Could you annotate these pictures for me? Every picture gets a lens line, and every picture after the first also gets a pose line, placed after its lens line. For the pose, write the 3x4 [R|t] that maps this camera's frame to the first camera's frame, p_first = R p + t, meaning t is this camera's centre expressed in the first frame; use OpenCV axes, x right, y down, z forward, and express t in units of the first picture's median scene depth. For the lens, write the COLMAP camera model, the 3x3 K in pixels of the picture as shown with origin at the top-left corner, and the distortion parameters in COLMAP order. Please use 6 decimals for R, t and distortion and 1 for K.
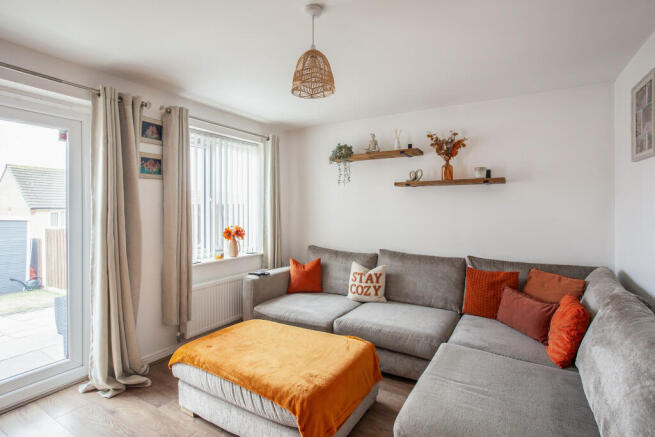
lens RADIAL K [[333.7, 0, 329.1], [0, 333.7, 208.9], [0, 0, 1]] dist [-0.001119, 0.000949]
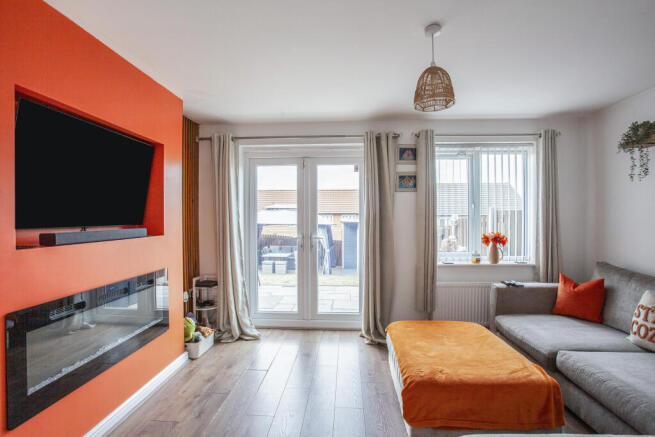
lens RADIAL K [[338.8, 0, 327.5], [0, 338.8, 218.5], [0, 0, 1]] dist [-0.001668, 0.000872]
pose [[0.482962, 0.004061, -0.875632, 0.392503], [0.003320, 0.999974, 0.006468, 0.002548], [0.875635, -0.006031, 0.482936, 0.090663]]
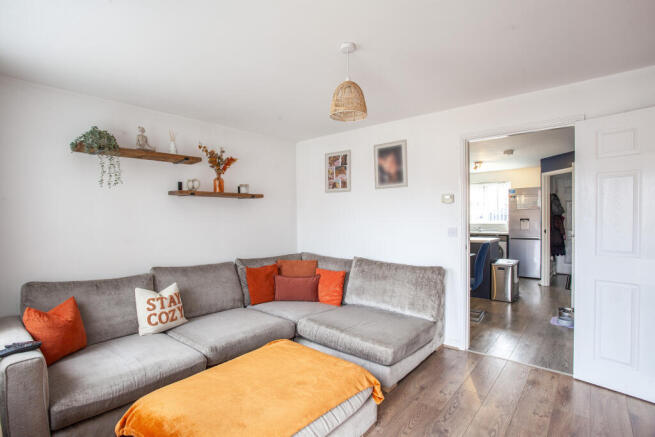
lens RADIAL K [[338.8, 0, 327.5], [0, 338.8, 218.5], [0, 0, 1]] dist [-0.001668, 0.000872]
pose [[0.171245, -0.007604, 0.985199, -0.668555], [0.007875, 0.999949, 0.006349, -0.005193], [-0.985197, 0.006671, 0.171296, 0.457051]]
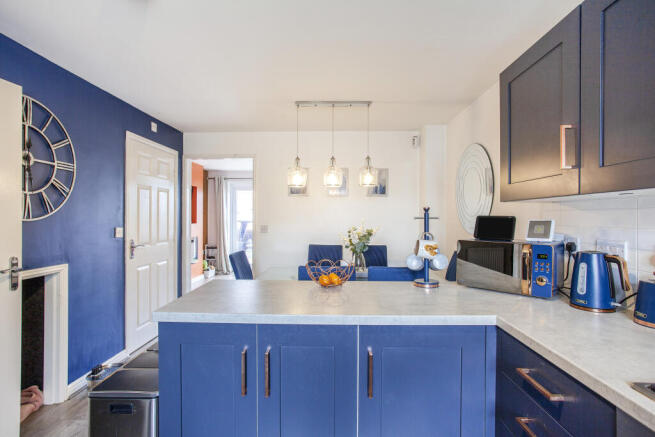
lens RADIAL K [[338.8, 0, 327.5], [0, 338.8, 218.5], [0, 0, 1]] dist [-0.001668, 0.000872]
pose [[0.506608, 0.011733, -0.862097, 1.594666], [-0.009400, 0.999923, 0.008085, -0.007565], [0.862125, 0.004008, 0.506679, -0.202801]]
